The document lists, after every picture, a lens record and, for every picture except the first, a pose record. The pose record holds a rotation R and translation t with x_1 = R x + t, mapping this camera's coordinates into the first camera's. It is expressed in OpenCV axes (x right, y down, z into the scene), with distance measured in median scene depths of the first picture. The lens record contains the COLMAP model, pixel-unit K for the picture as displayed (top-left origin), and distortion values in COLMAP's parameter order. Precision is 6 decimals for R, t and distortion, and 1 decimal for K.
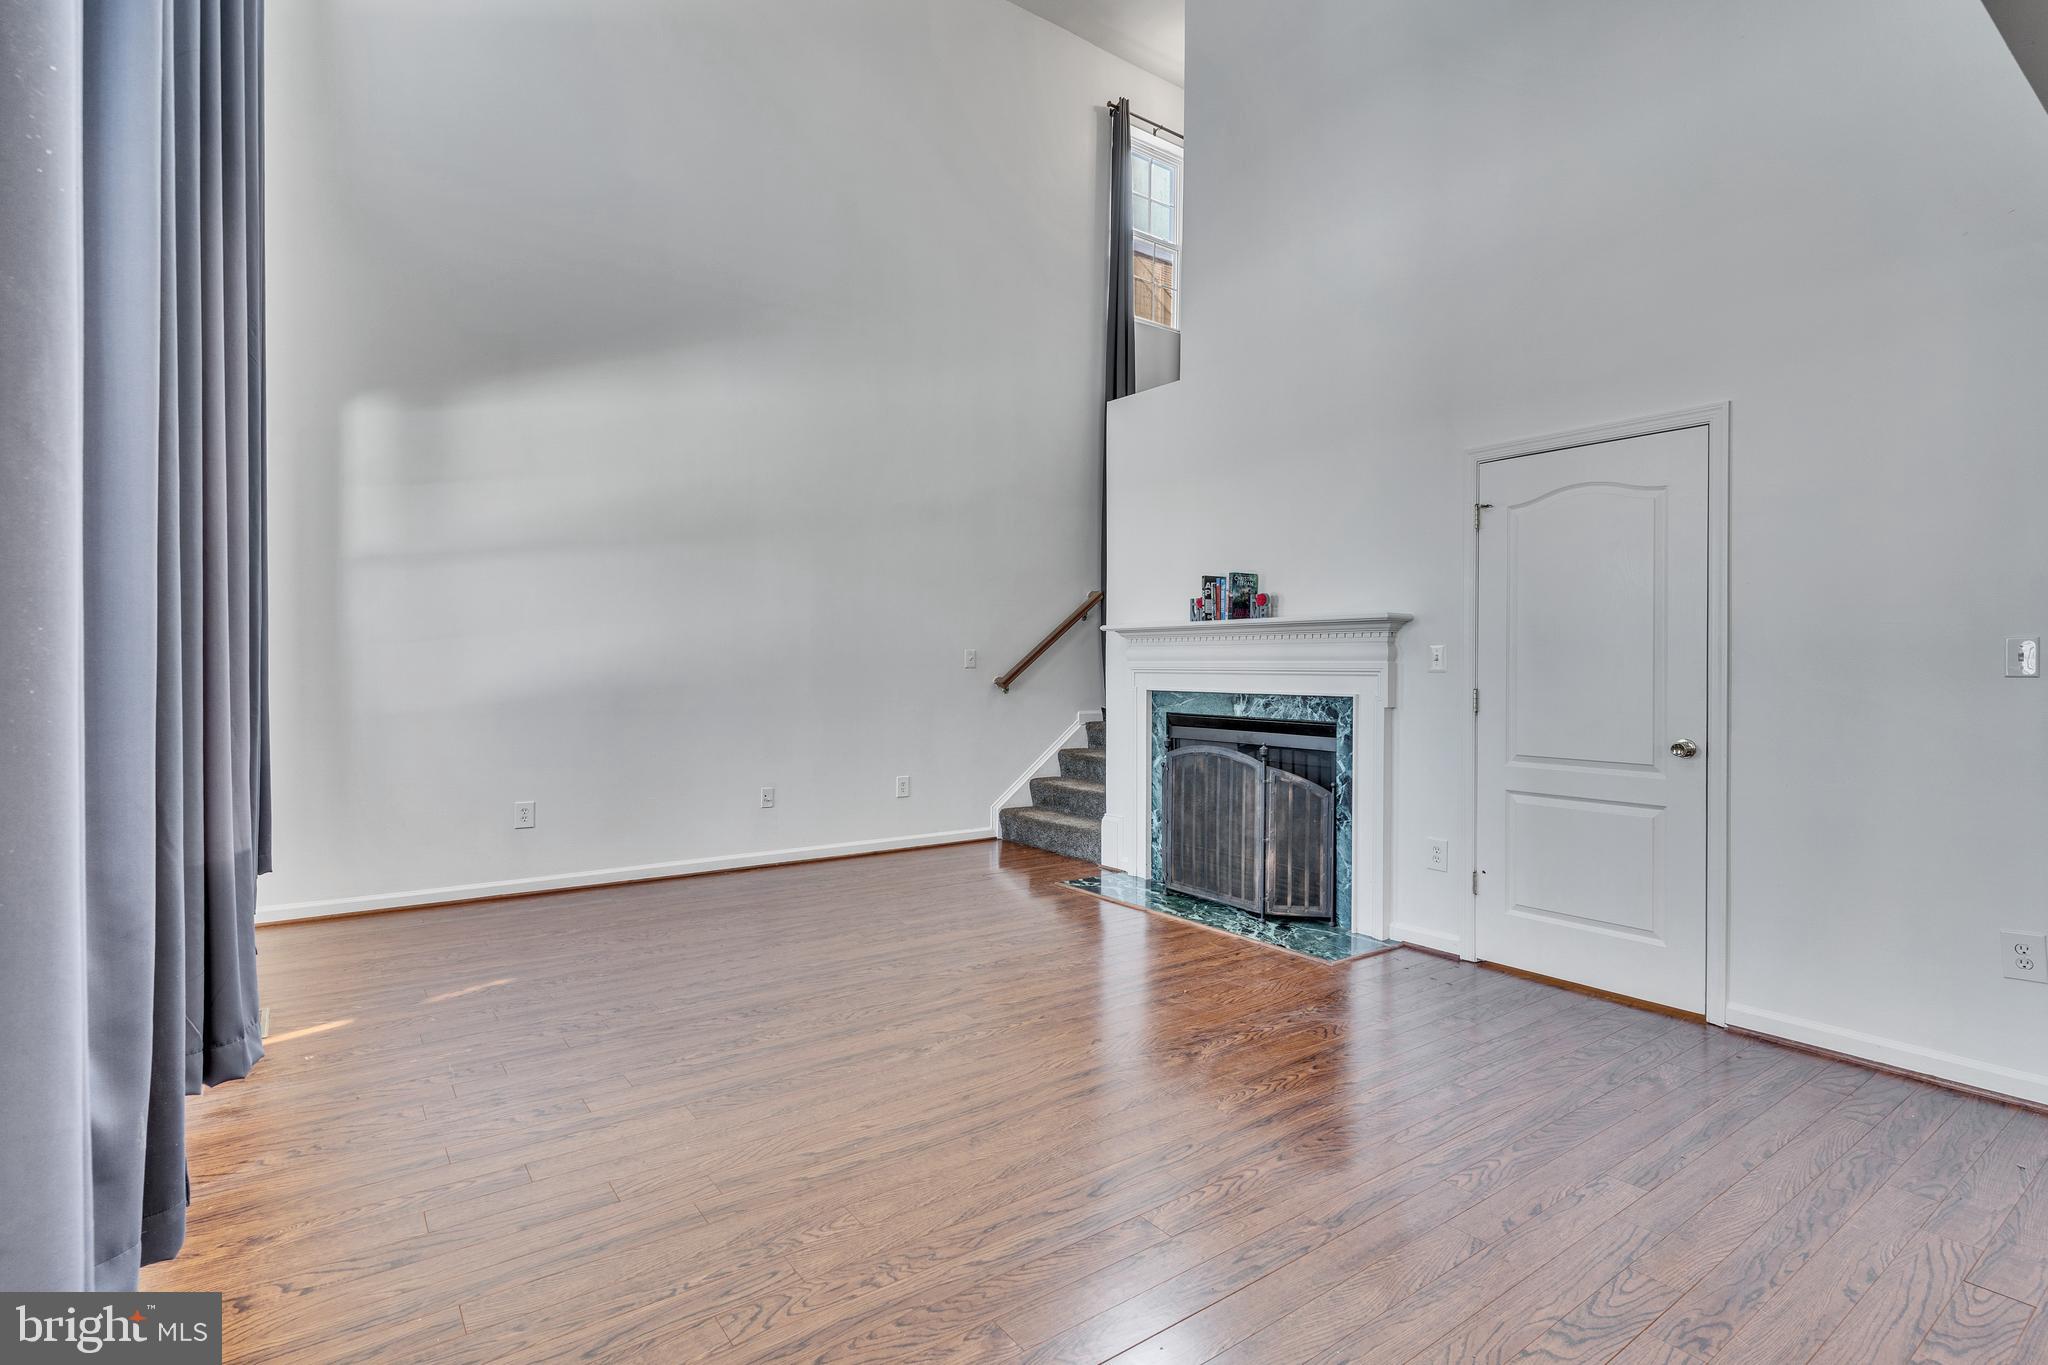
lens RADIAL K [[994.8, 0, 1013.2], [0, 994.8, 663.6], [0, 0, 1]] dist [0.005448, -0.000565]
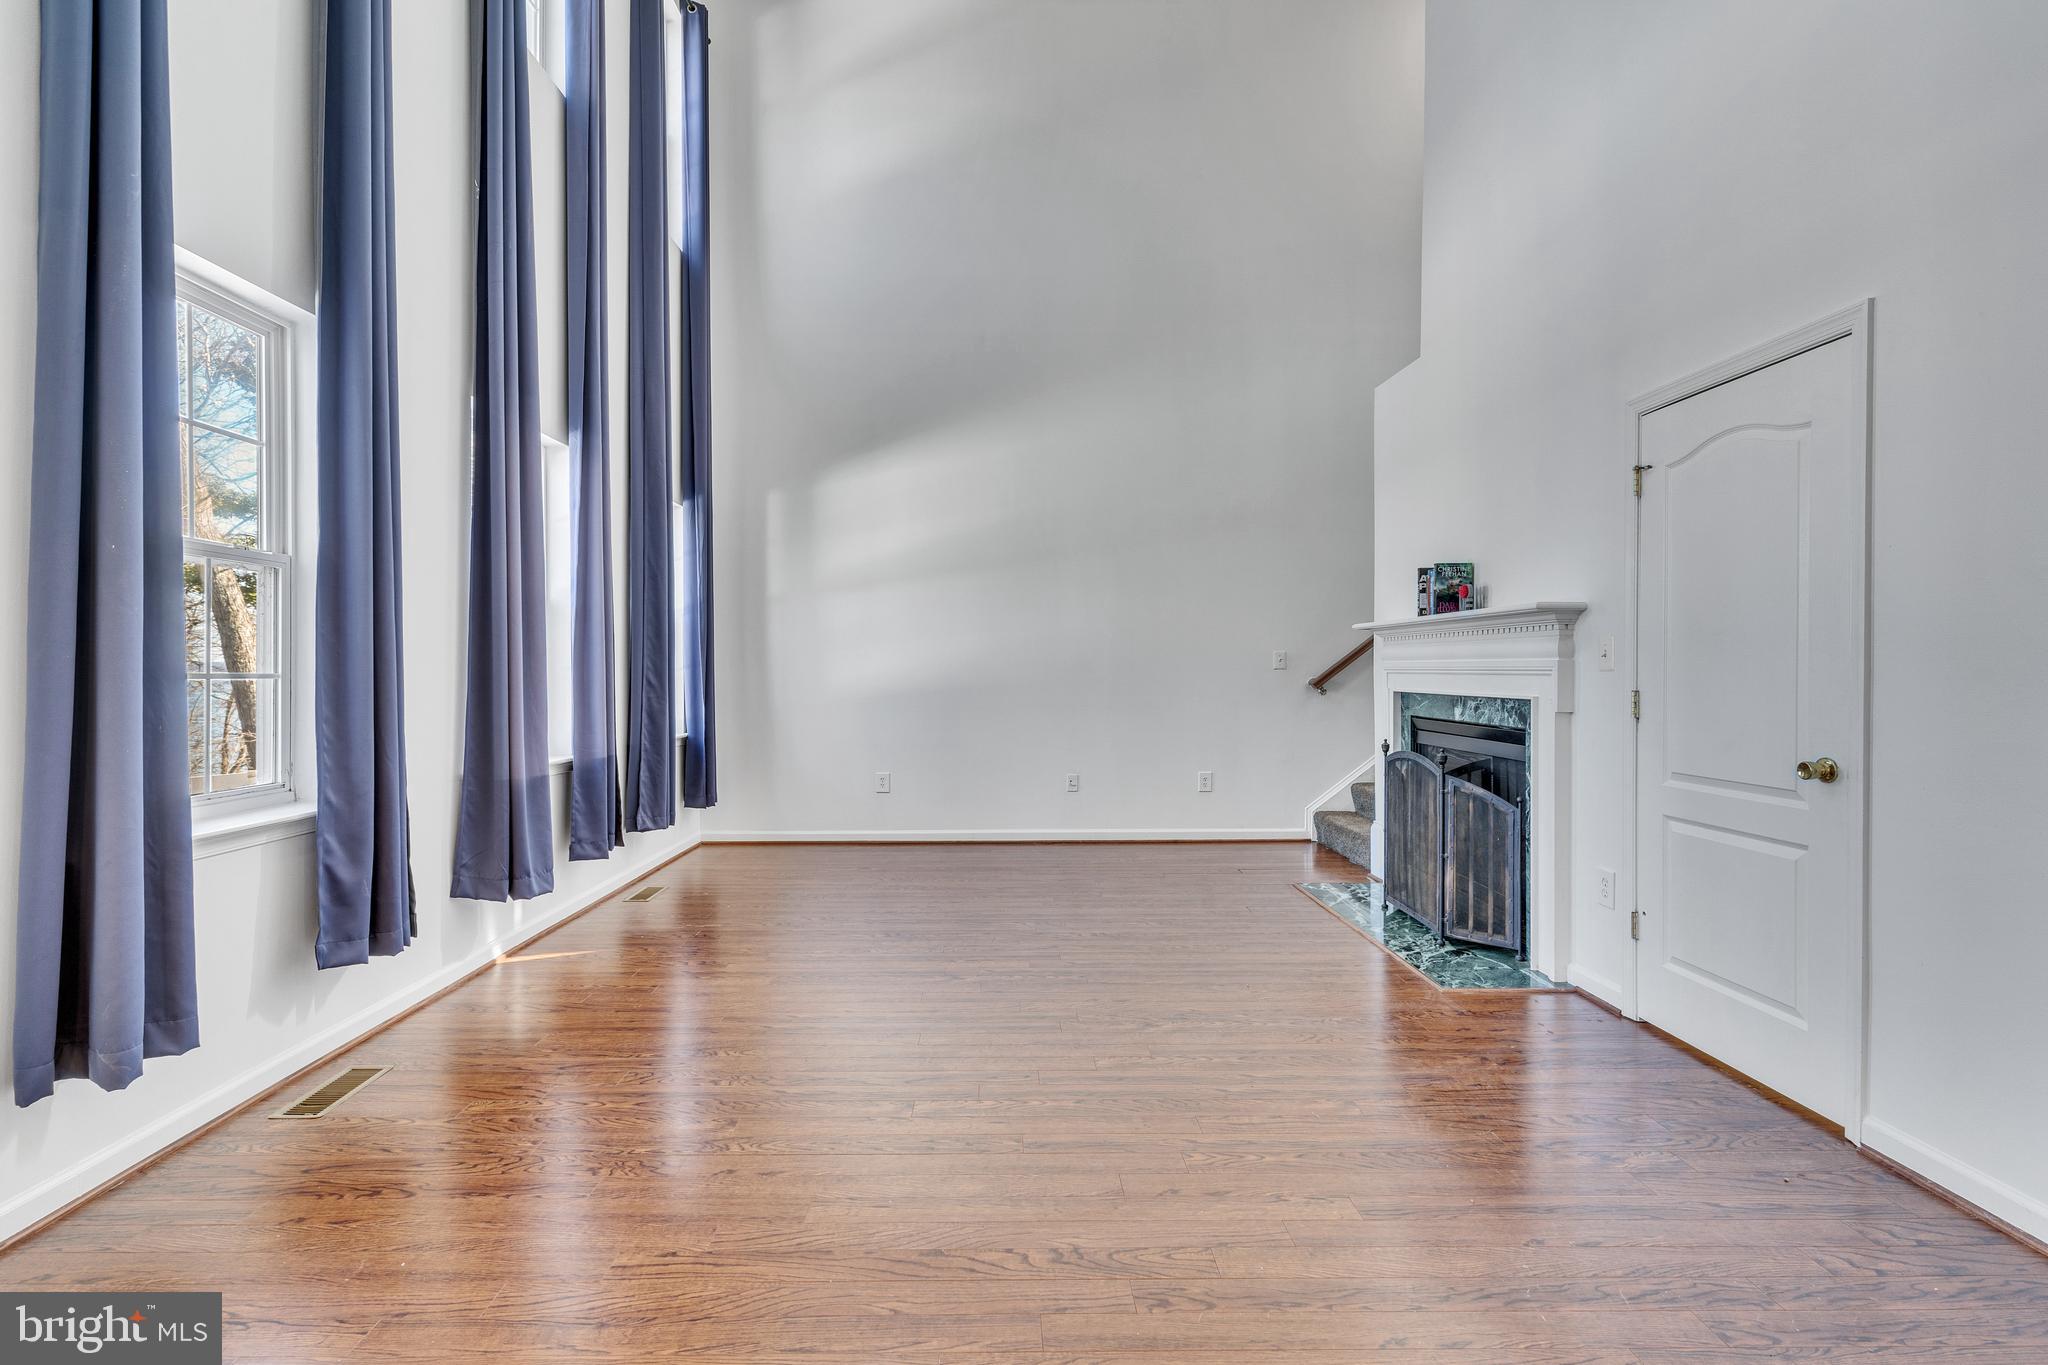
lens RADIAL K [[994.8, 0, 999.2], [0, 994.8, 674.9], [0, 0, 1]] dist [0.005448, -0.000565]
pose [[0.810981, -0.003031, -0.585065, 0.460771], [0.007931, 0.999952, 0.005813, 0.003128], [0.585019, -0.009354, 0.810966, 0.020271]]
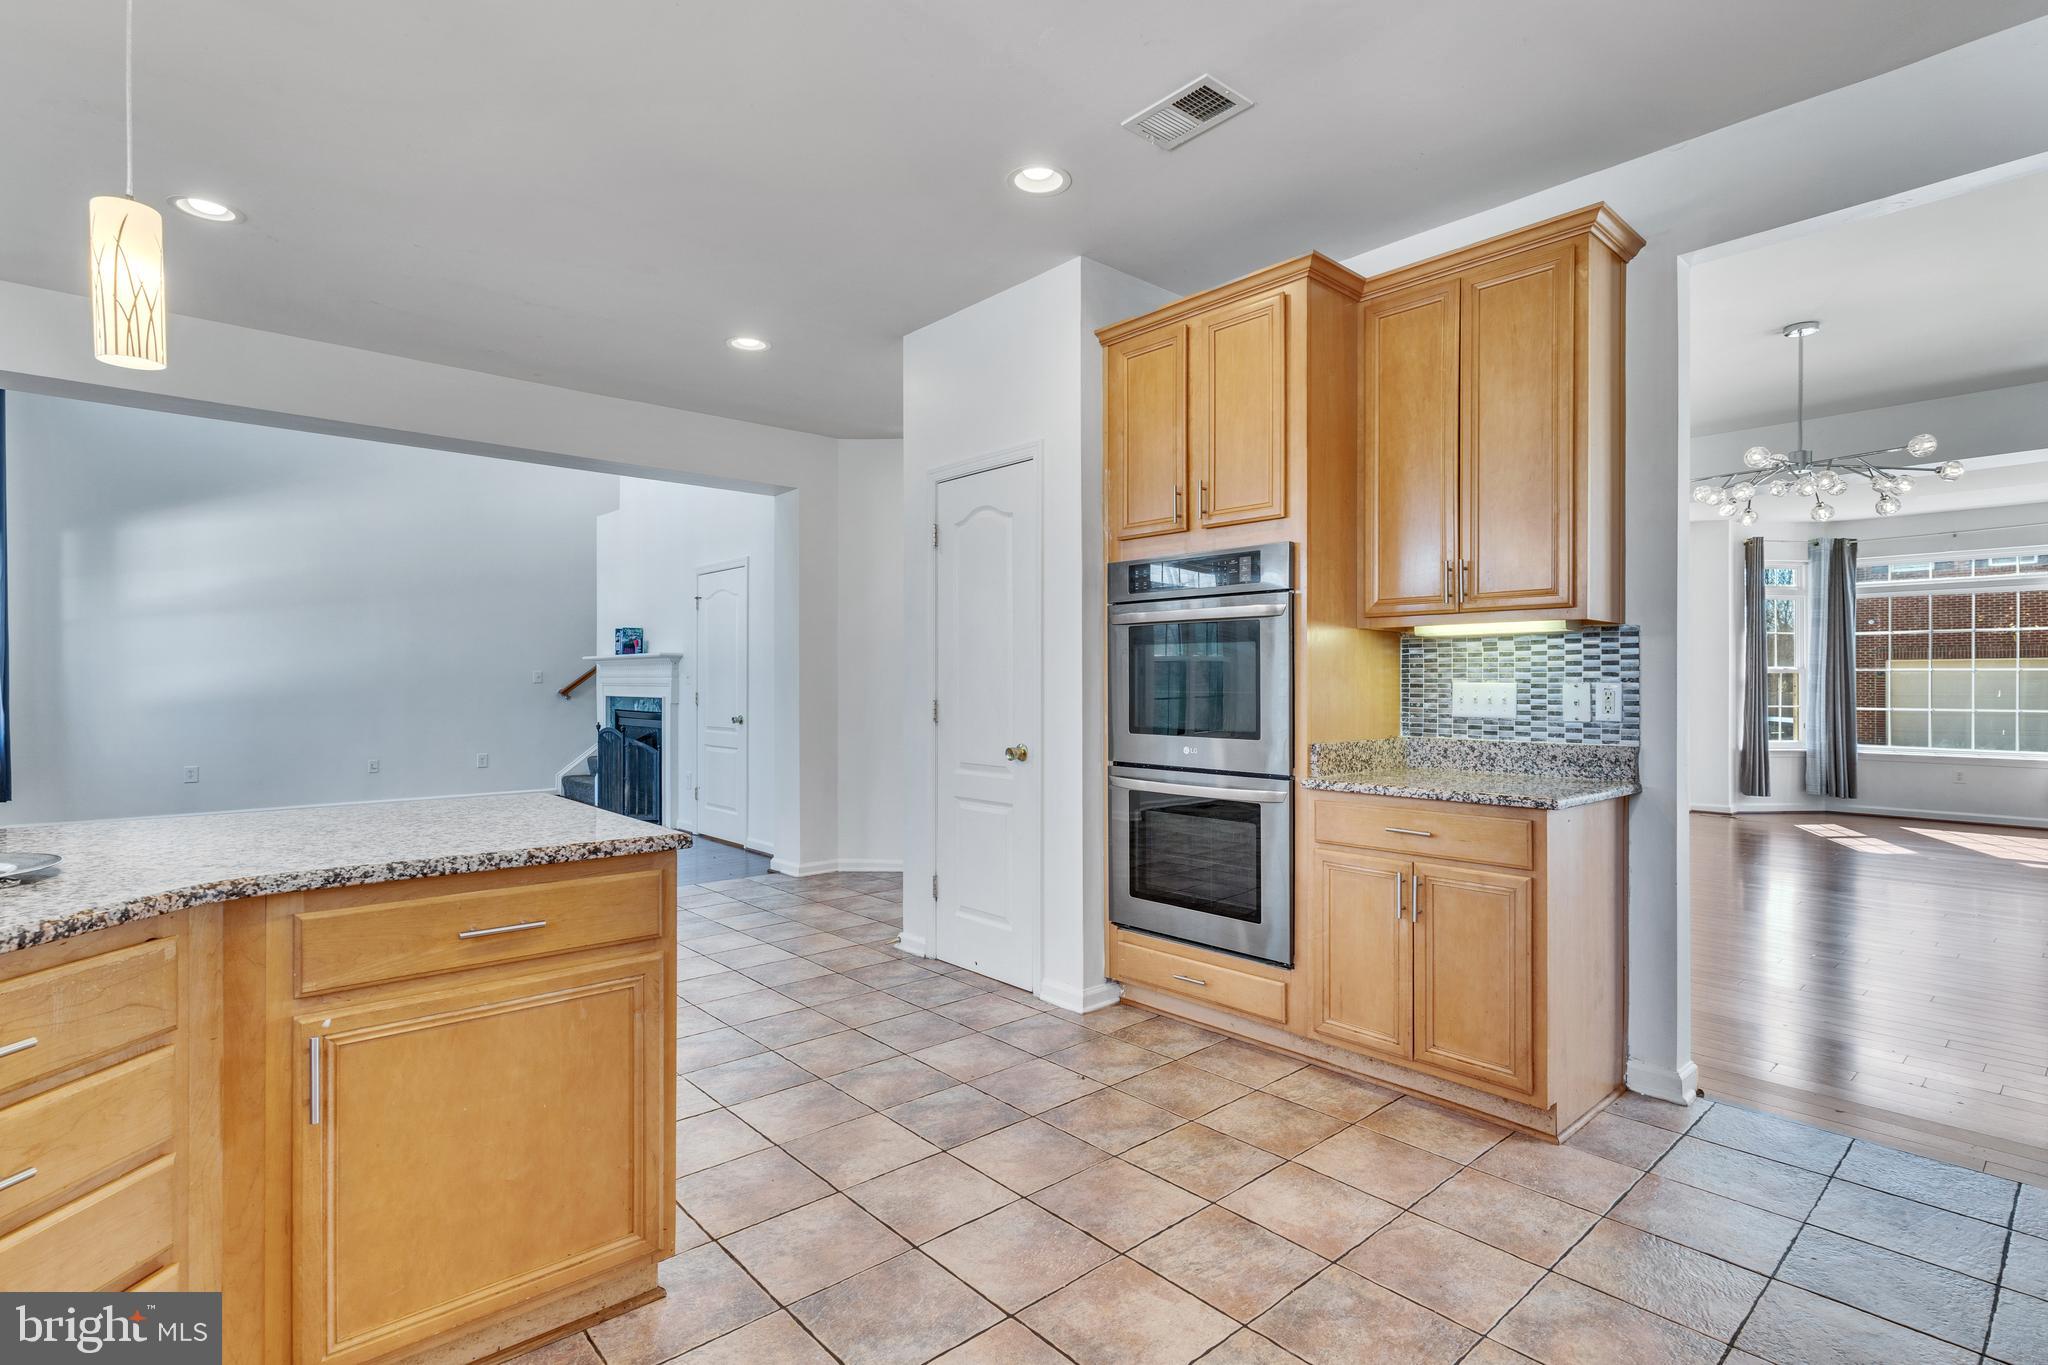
lens RADIAL K [[994.8, 0, 1032.1], [0, 994.8, 683.1], [0, 0, 1]] dist [0.005448, -0.000565]
pose [[0.995274, -0.005804, 0.096928, 0.815230], [0.005283, 0.999970, 0.005636, -0.000545], [-0.096958, -0.005097, 0.995275, -0.855133]]
